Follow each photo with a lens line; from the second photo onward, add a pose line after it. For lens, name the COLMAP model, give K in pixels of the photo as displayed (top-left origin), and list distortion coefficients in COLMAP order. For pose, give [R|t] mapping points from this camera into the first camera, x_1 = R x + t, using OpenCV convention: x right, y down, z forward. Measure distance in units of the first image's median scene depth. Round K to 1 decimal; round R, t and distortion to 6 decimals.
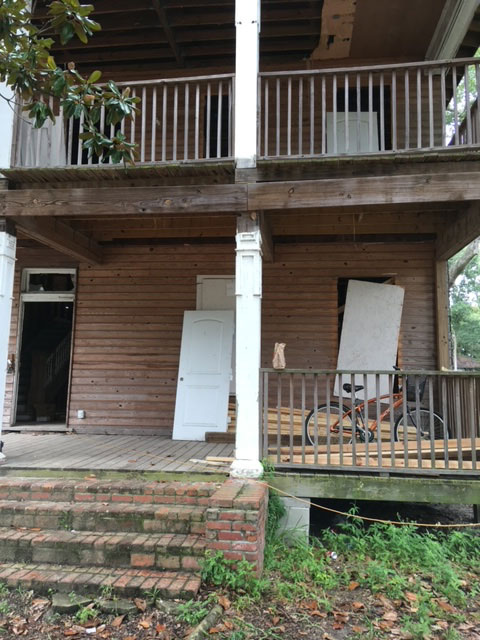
lens RADIAL K [[523.8, 0, 240.0], [0, 523.8, 320.0], [0, 0, 1]] dist [0.049717, -0.003085]
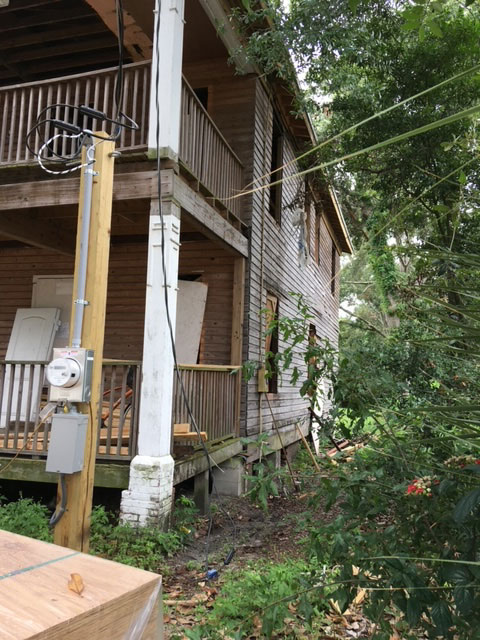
lens RADIAL K [[523.8, 0, 240.0], [0, 523.8, 320.0], [0, 0, 1]] dist [0.049717, -0.003085]
pose [[0.985935, -0.003572, -0.167093, 0.546098], [0.003206, 0.999992, -0.002460, 0.010551], [0.167101, 0.001889, 0.985938, 0.003322]]
